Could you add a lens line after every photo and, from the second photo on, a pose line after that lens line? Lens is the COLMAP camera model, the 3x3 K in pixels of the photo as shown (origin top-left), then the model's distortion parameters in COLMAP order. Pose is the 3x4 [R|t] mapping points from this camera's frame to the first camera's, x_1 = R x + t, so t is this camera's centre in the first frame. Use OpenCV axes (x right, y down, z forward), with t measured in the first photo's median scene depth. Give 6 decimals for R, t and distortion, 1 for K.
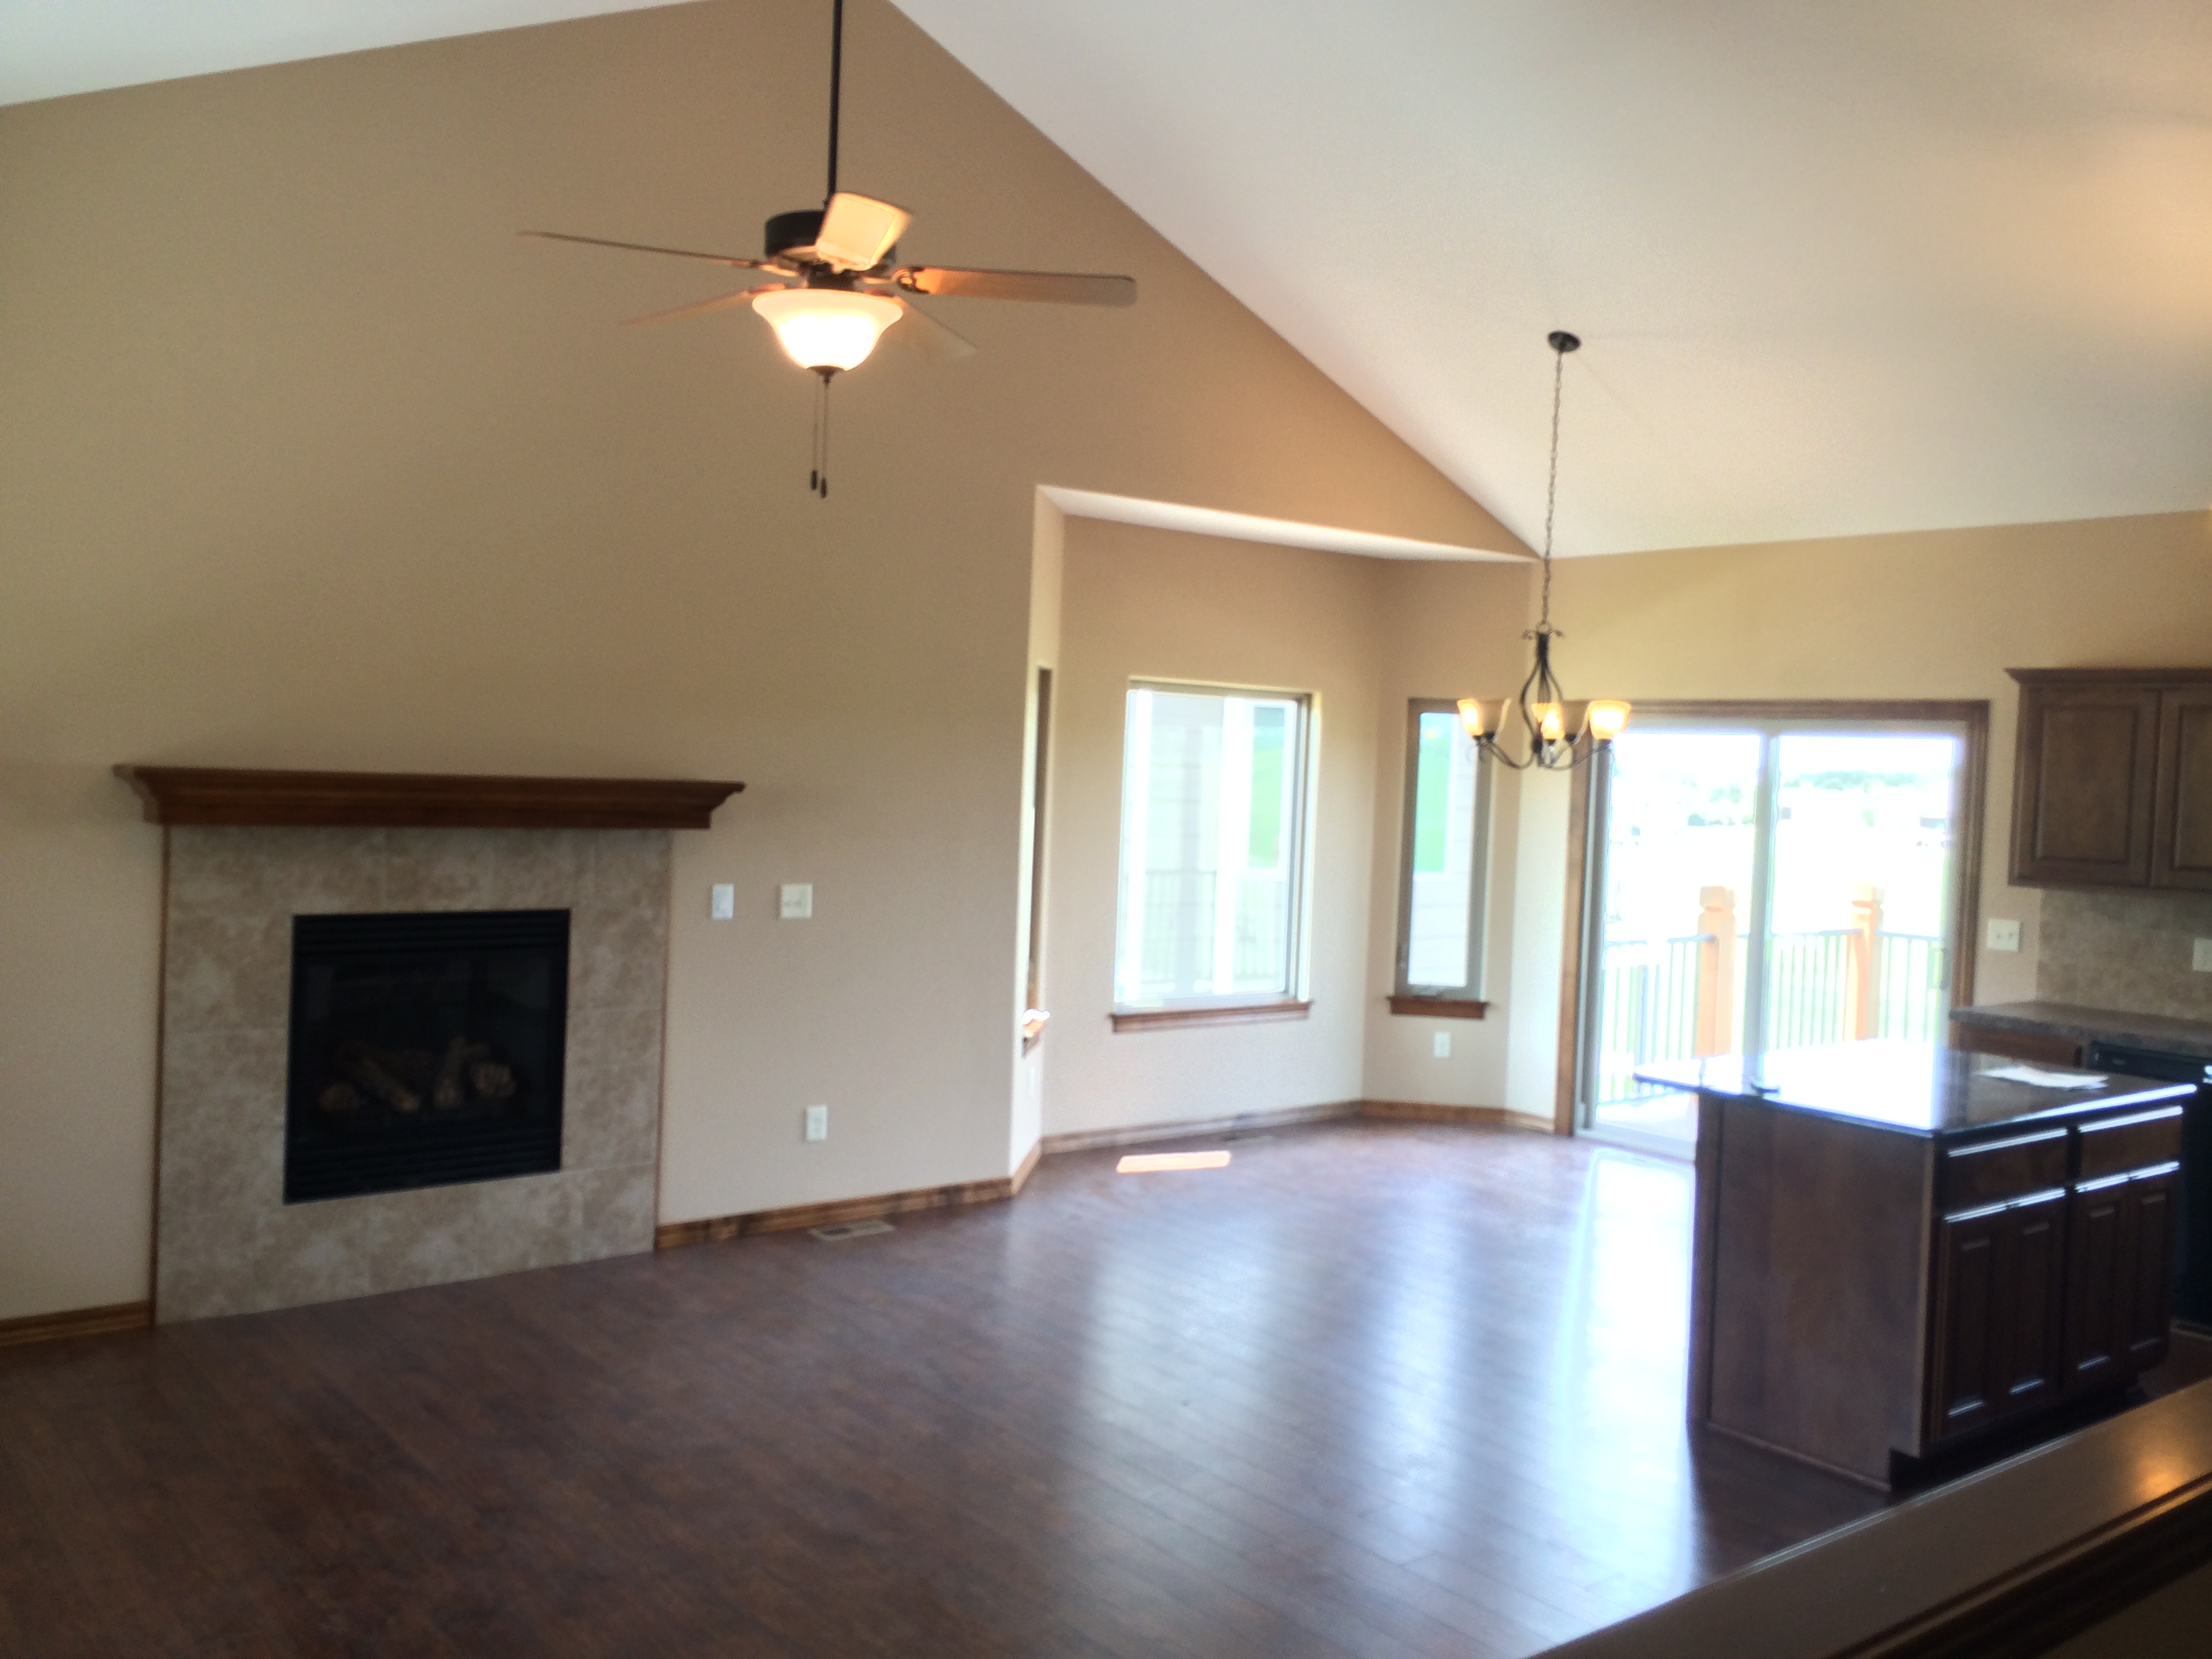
lens RADIAL K [[1883.9, 0, 1104.9], [0, 1883.9, 827.1], [0, 0, 1]] dist [0.061016, -0.094803]
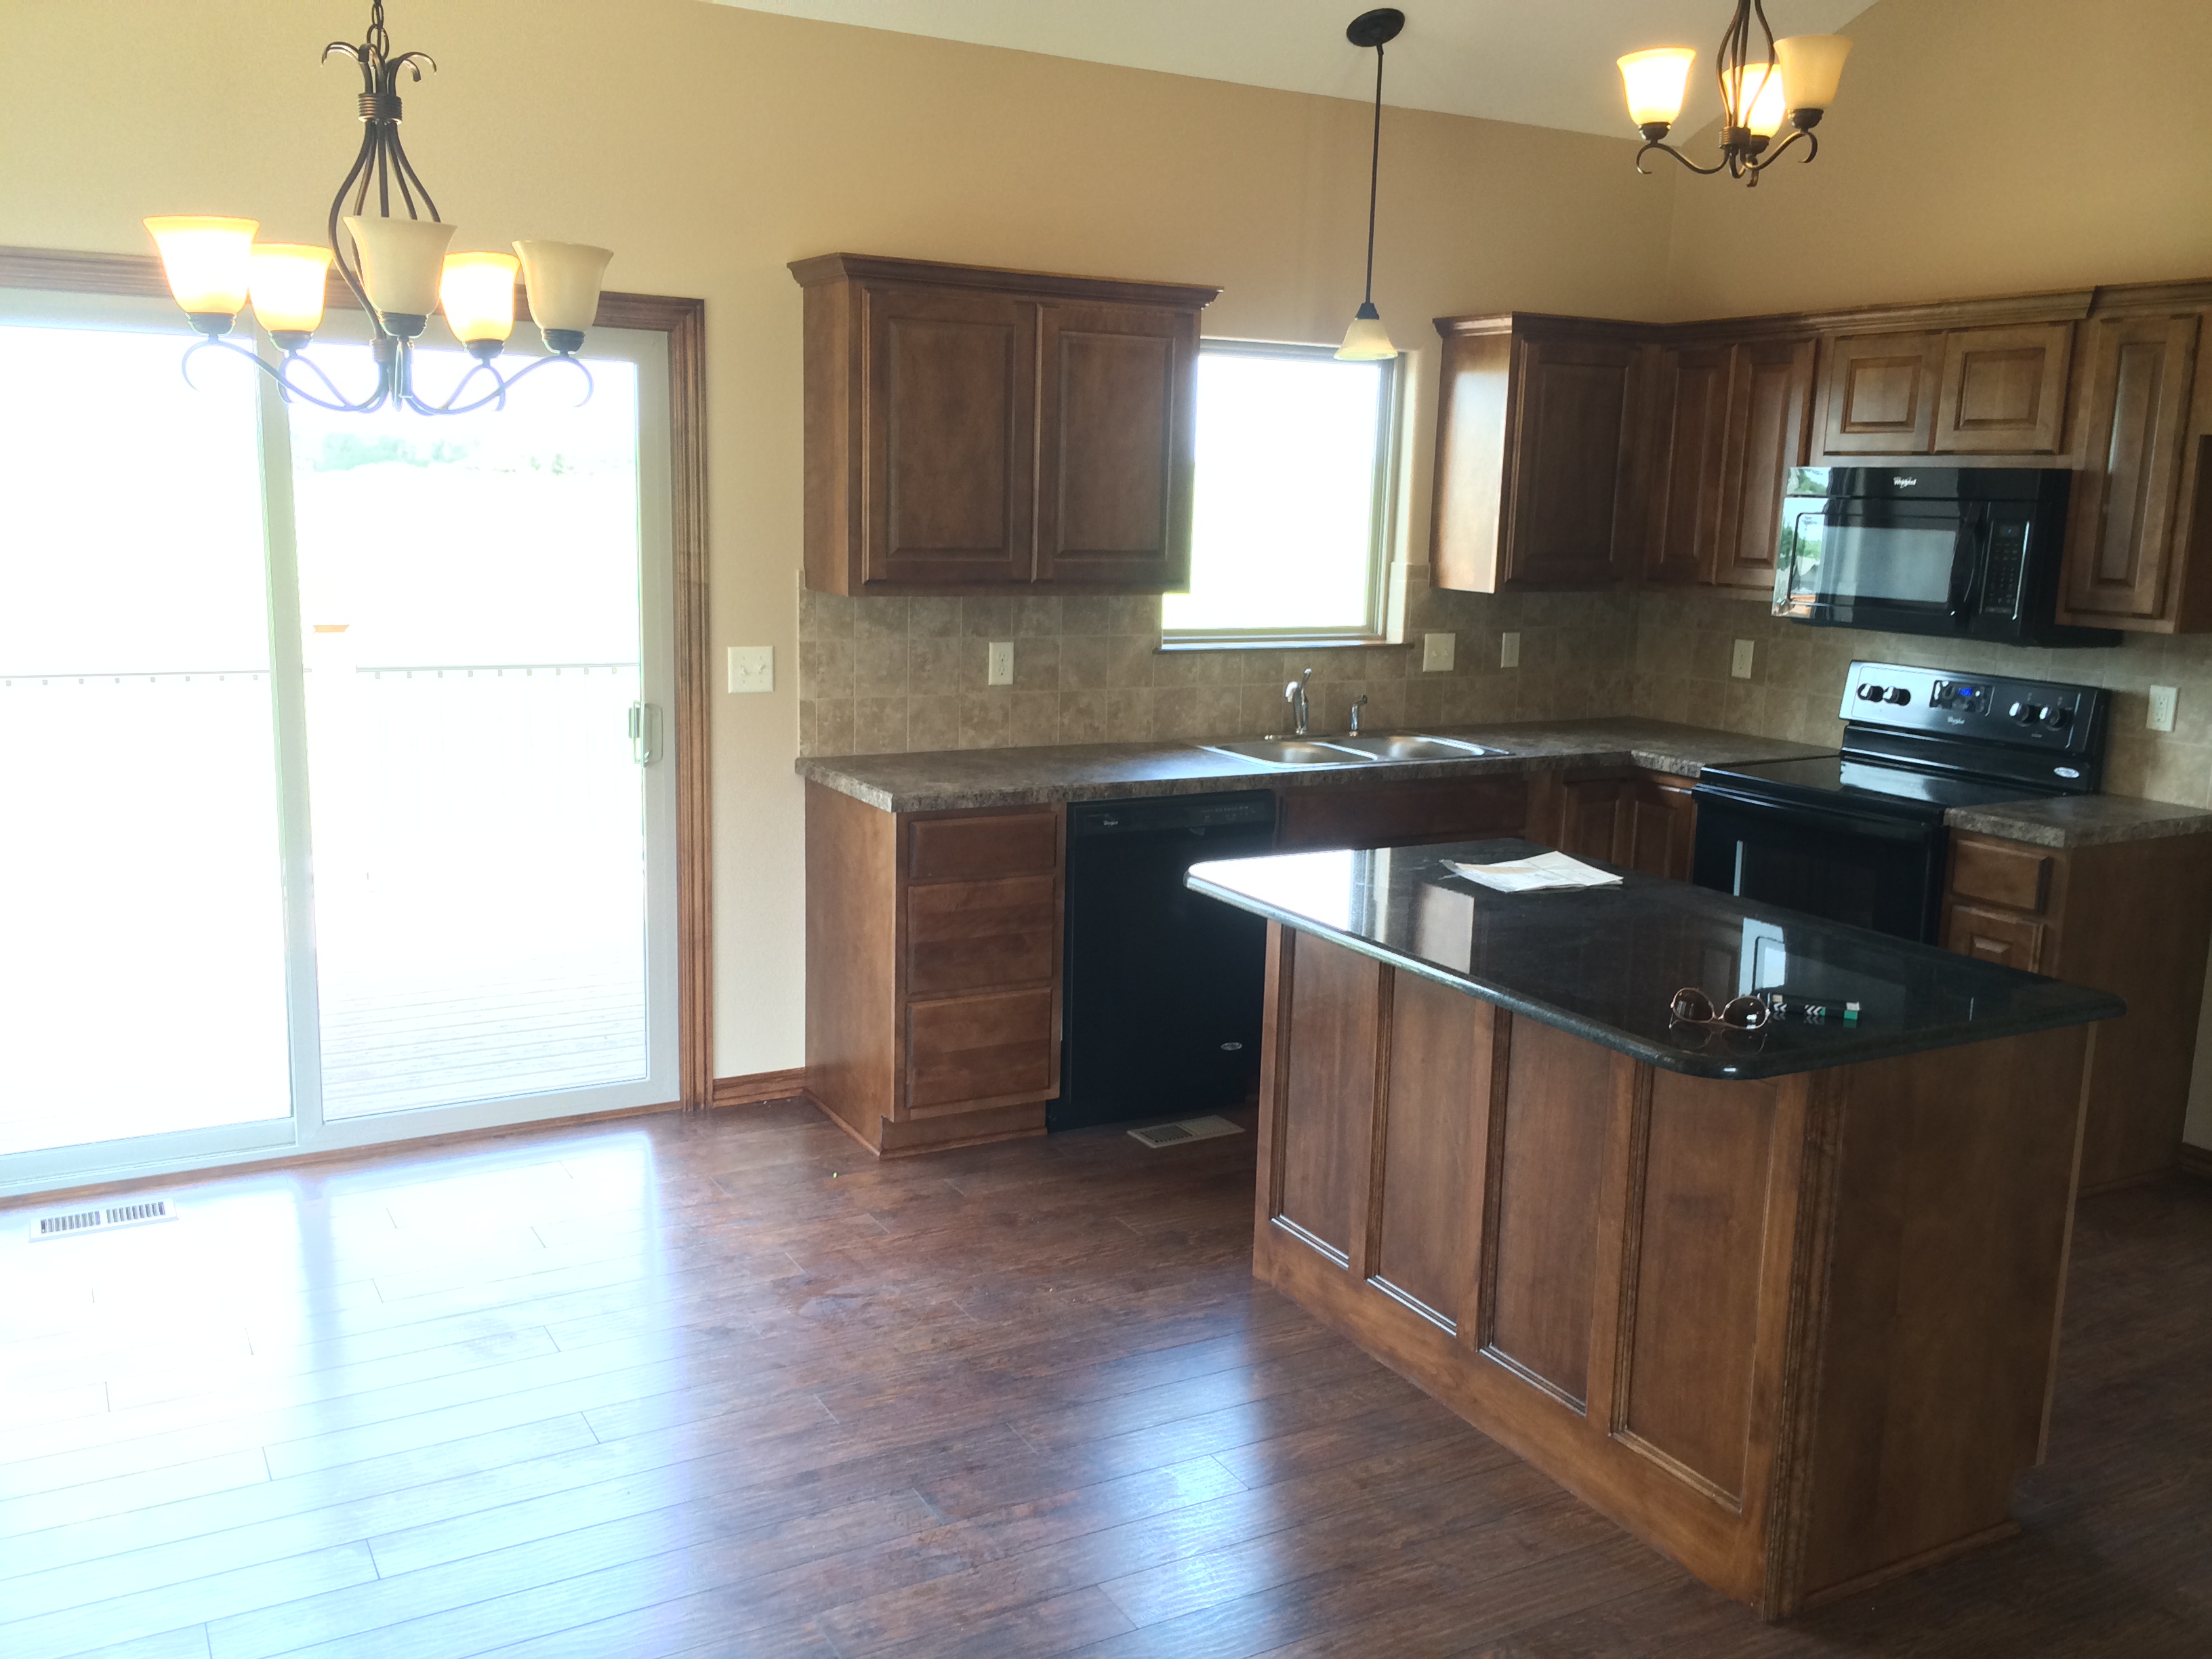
lens RADIAL K [[1883.9, 0, 1104.1], [0, 1883.9, 833.0], [0, 0, 1]] dist [0.061016, -0.094803]
pose [[0.173507, -0.215098, 0.961056, -0.157190], [0.018963, 0.976406, 0.215110, -0.027948], [-0.984650, -0.019099, 0.173493, 0.795862]]
